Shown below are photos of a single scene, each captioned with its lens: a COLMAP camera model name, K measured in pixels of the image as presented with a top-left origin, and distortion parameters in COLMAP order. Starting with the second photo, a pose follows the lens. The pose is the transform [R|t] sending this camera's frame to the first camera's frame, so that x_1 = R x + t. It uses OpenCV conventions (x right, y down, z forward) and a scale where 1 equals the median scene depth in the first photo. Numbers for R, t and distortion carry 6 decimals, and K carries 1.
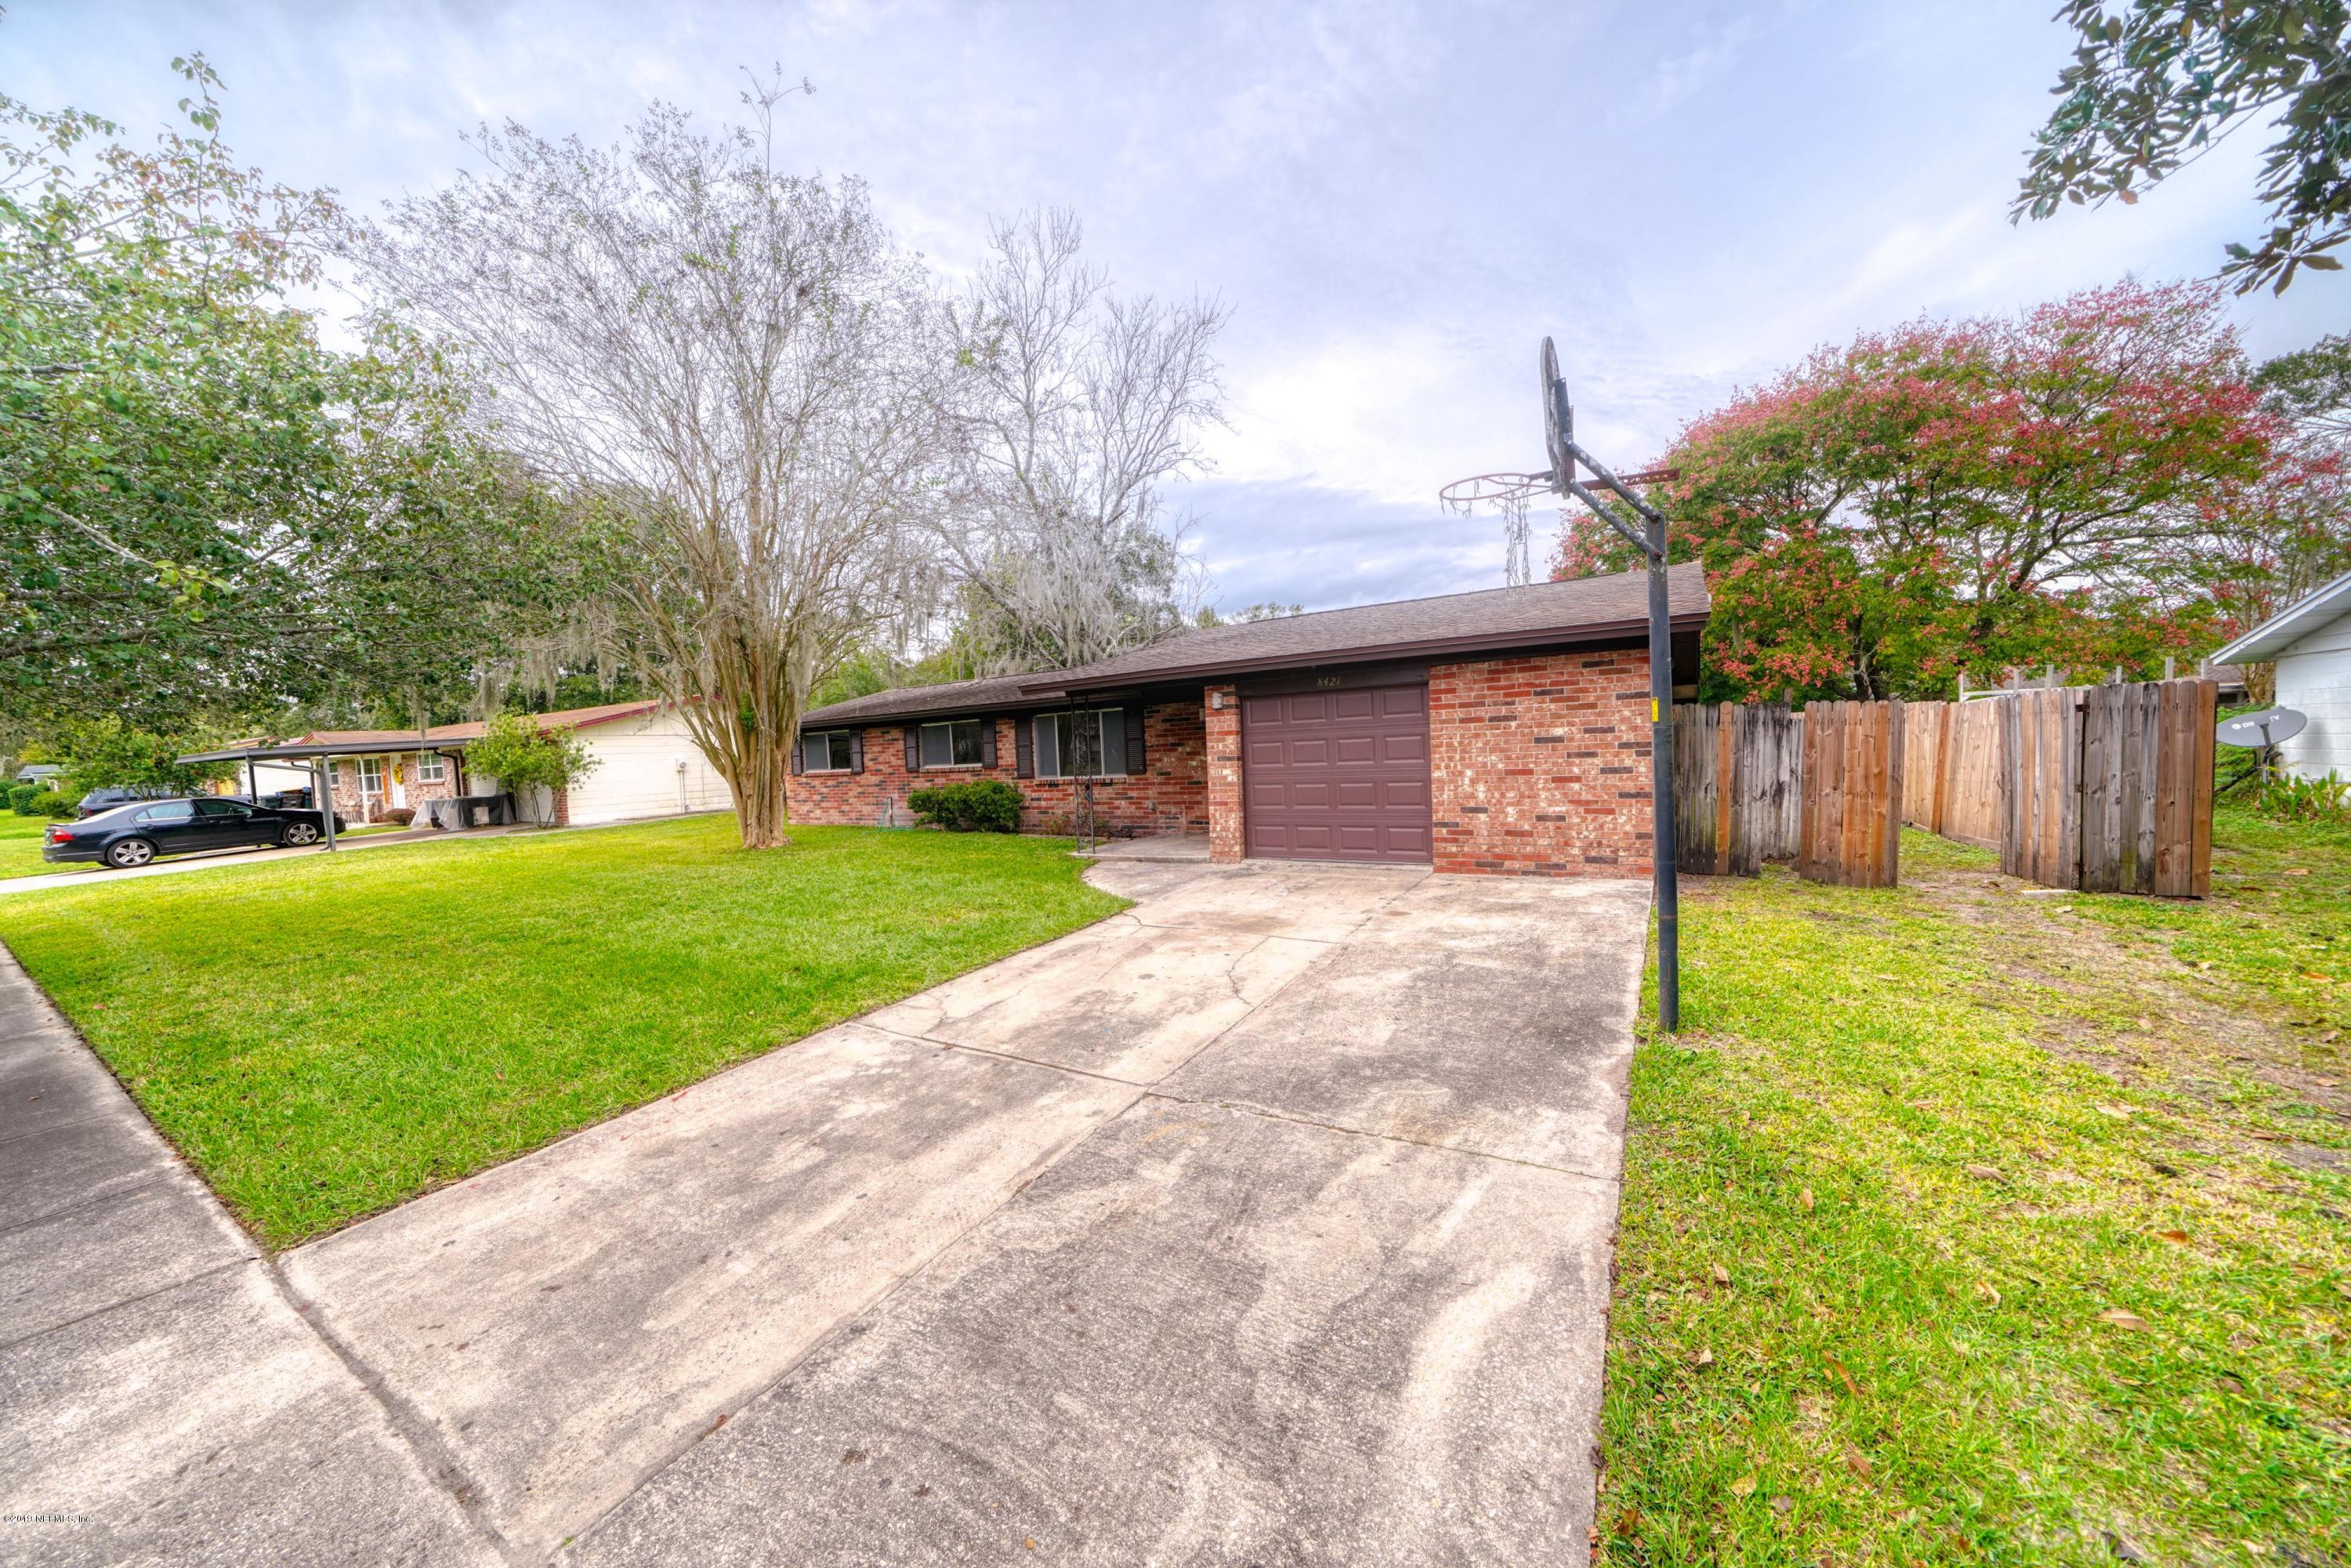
lens RADIAL K [[798.6, 0, 1188.5], [0, 798.6, 781.1], [0, 0, 1]] dist [0.001601, -0.000074]
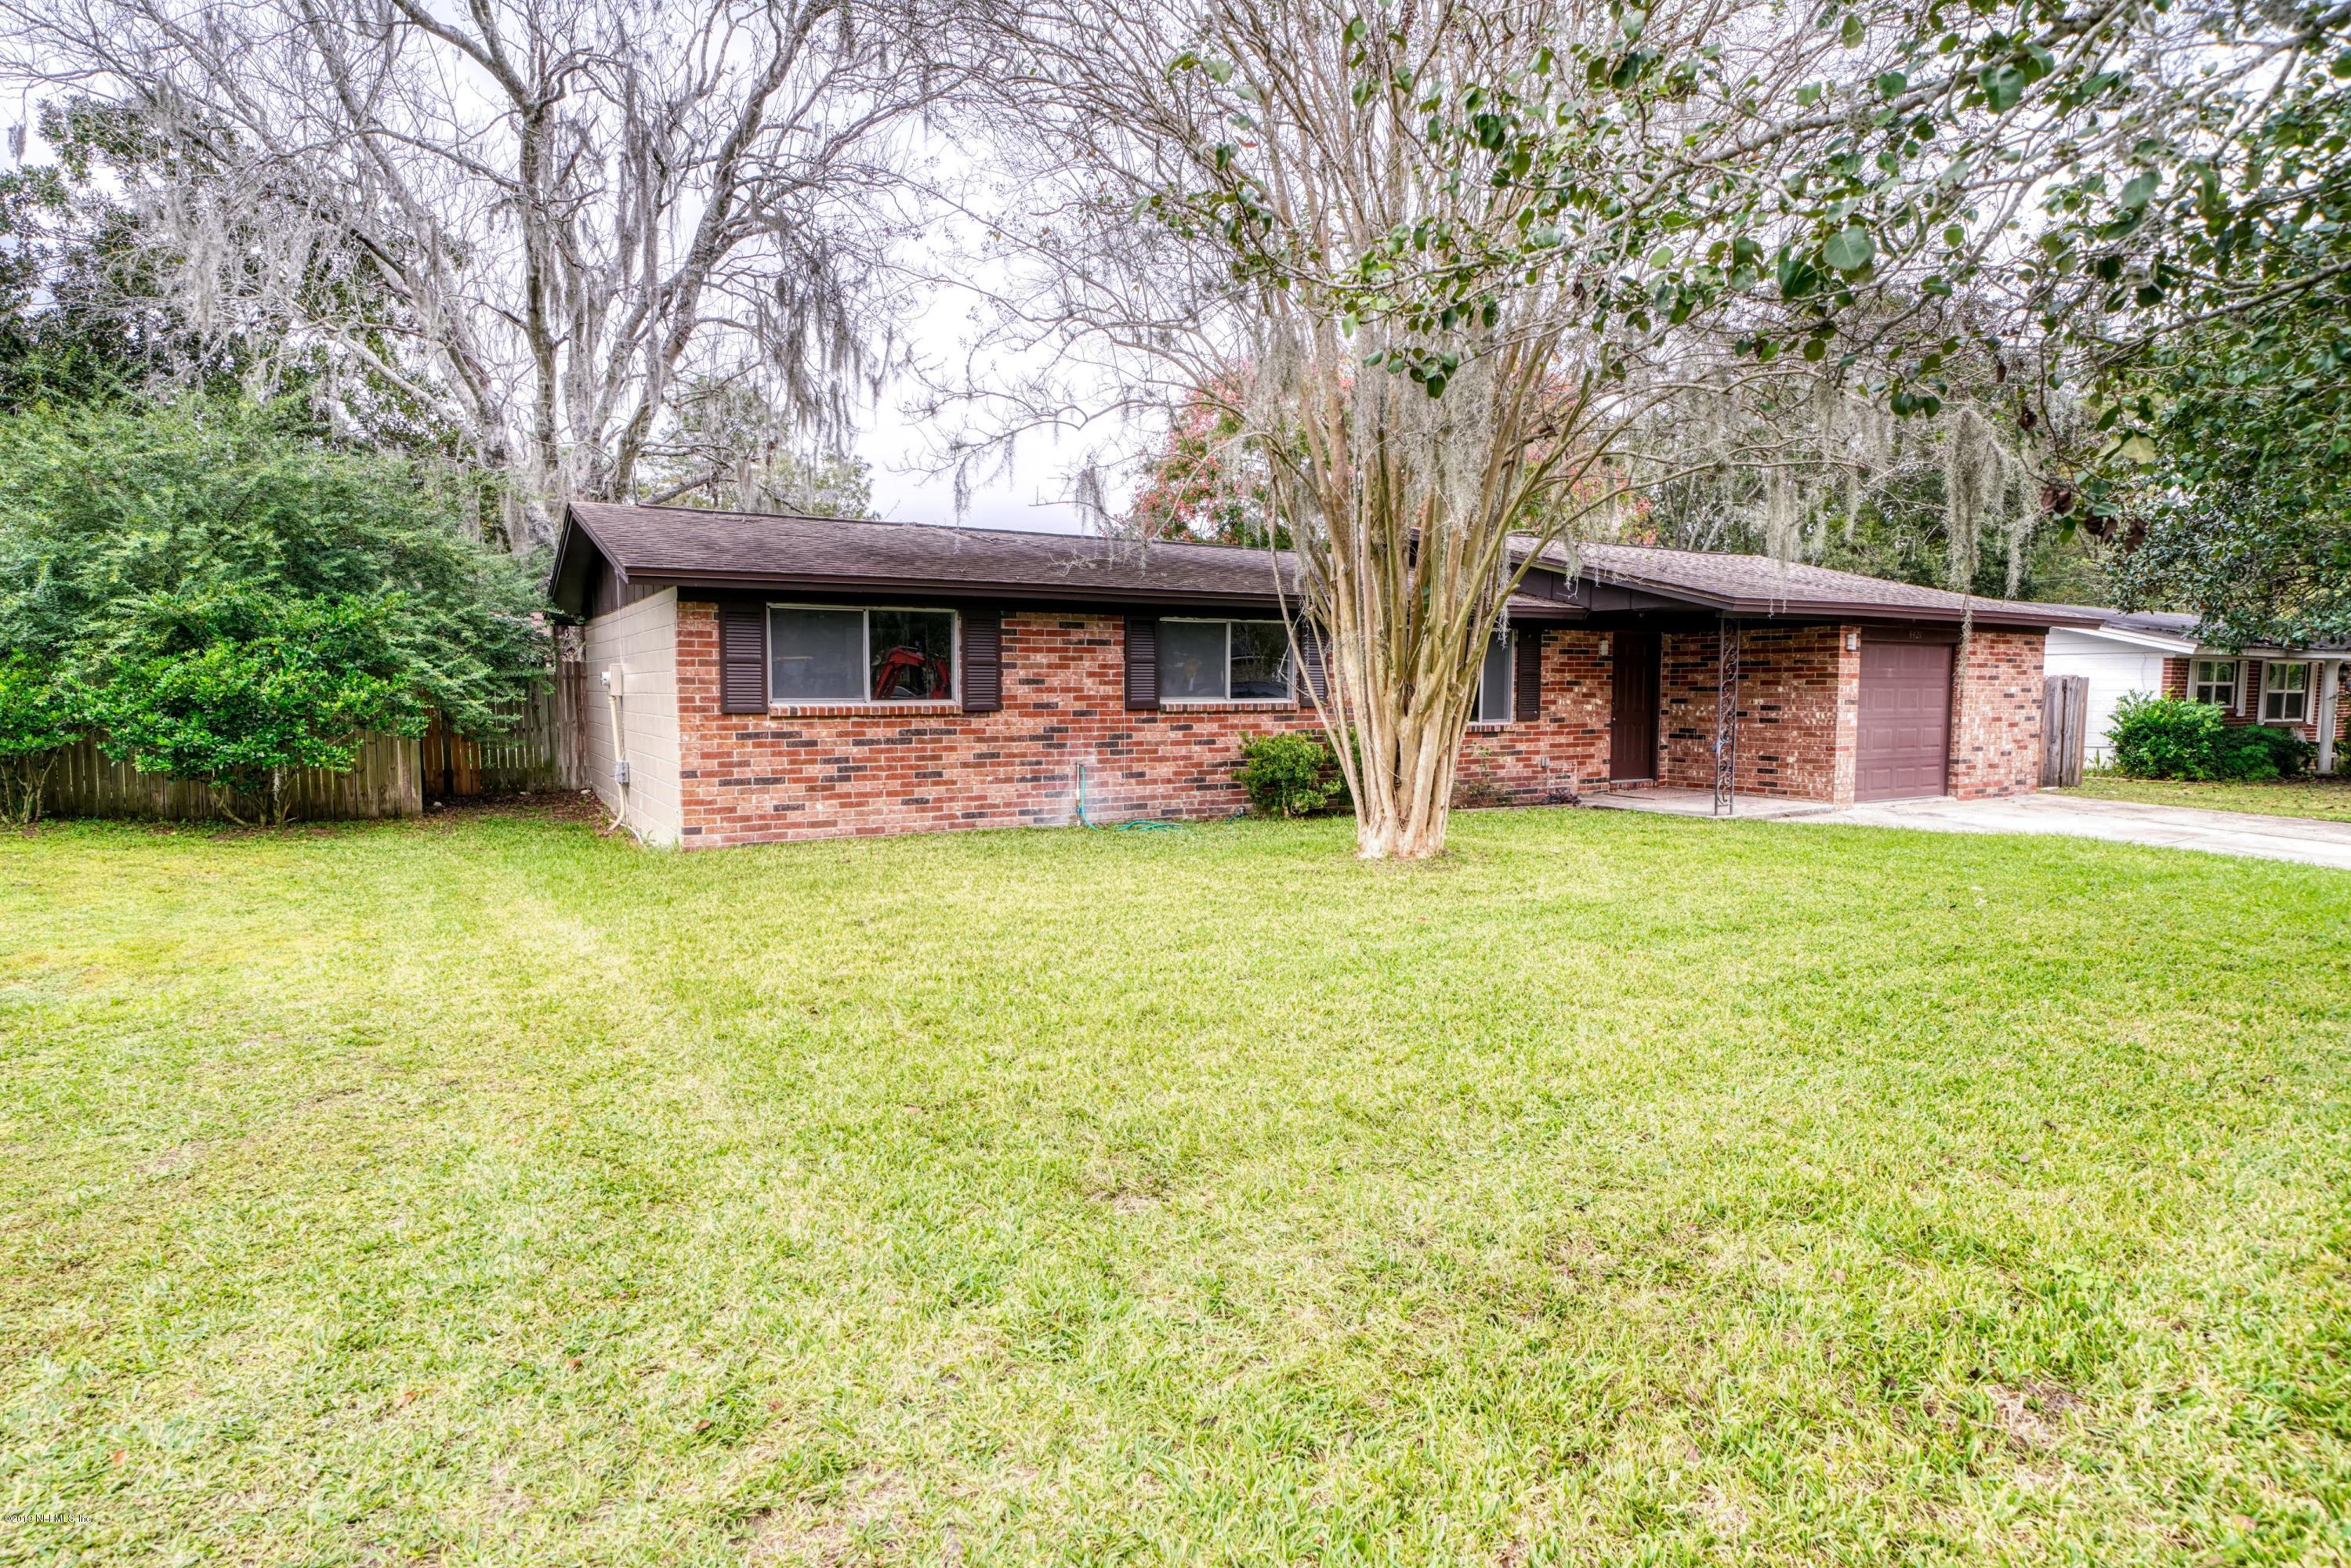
lens RADIAL K [[1230.8, 0, 1190.8], [0, 1230.8, 800.3], [0, 0, 1]] dist [0.035498, 0.000322]
pose [[0.463049, -0.040943, 0.885387, -1.671184], [0.008116, 0.999086, 0.041956, 0.020867], [-0.886296, -0.012242, 0.462958, 1.005919]]
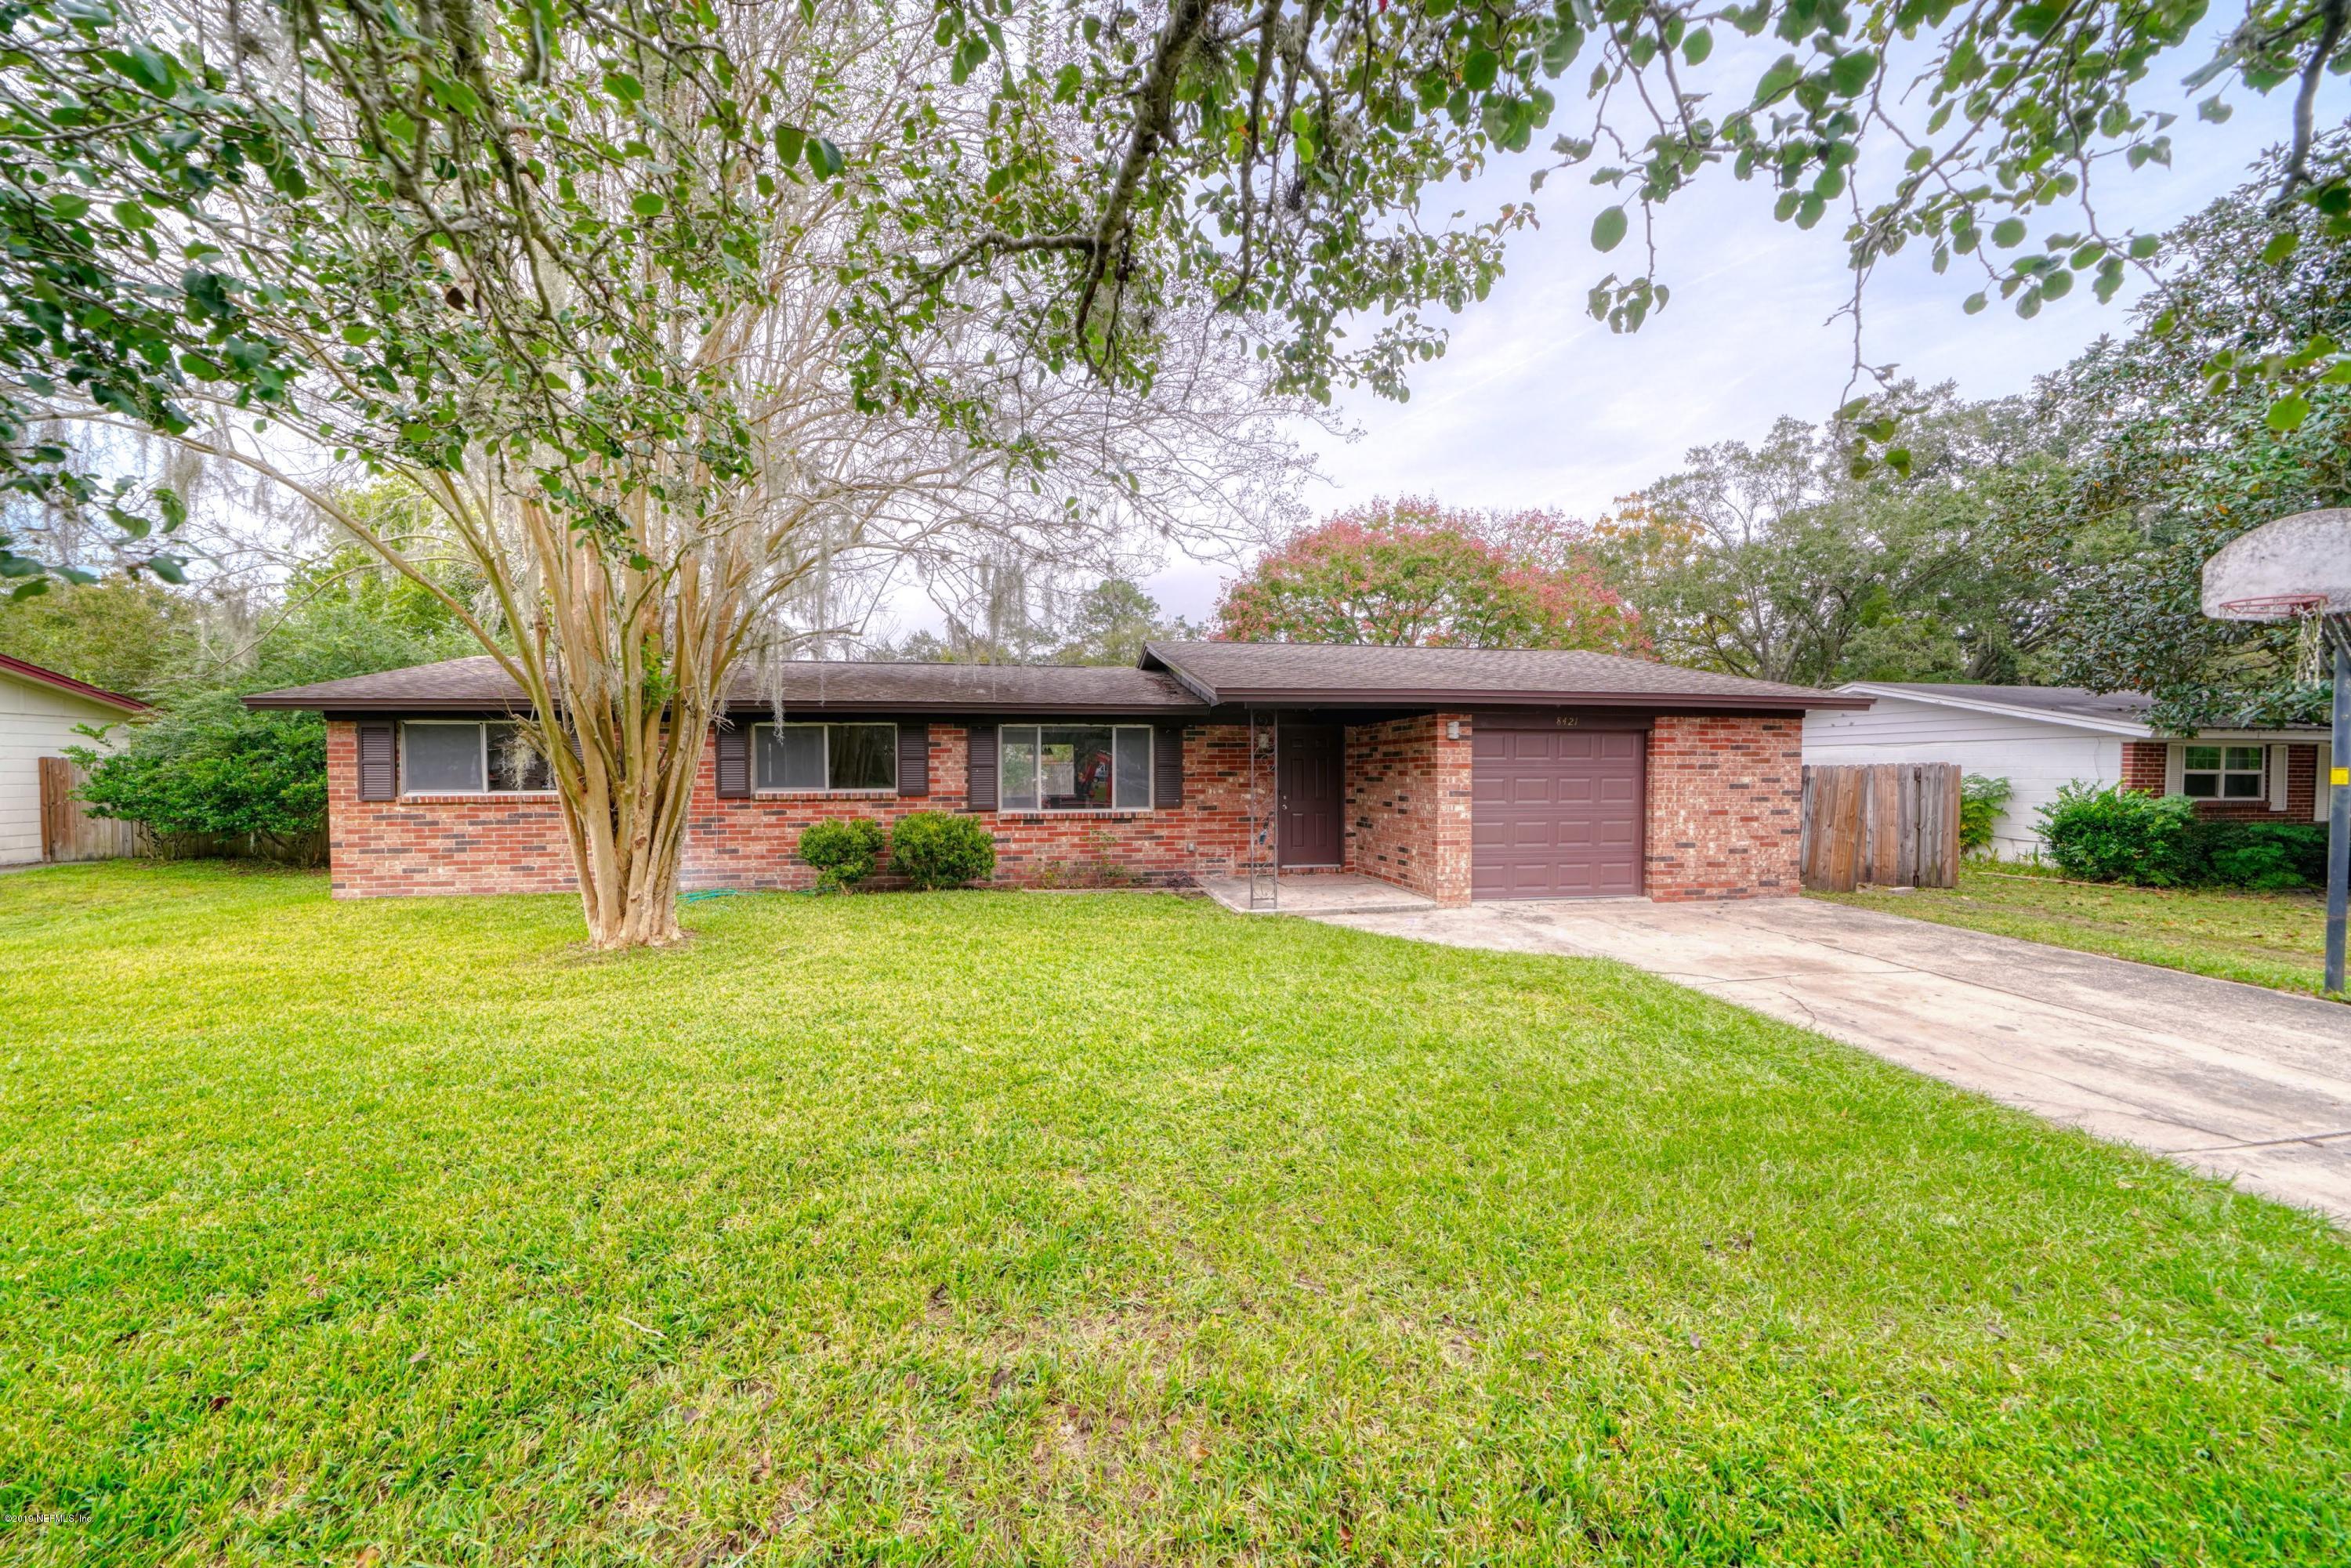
lens RADIAL K [[798.6, 0, 1169.8], [0, 798.6, 798.2], [0, 0, 1]] dist [0.001601, -0.000074]
pose [[0.762502, 0.019770, 0.646684, -0.798524], [-0.006431, 0.999715, -0.022979, -0.000160], [-0.646954, 0.013362, 0.762412, 0.512666]]
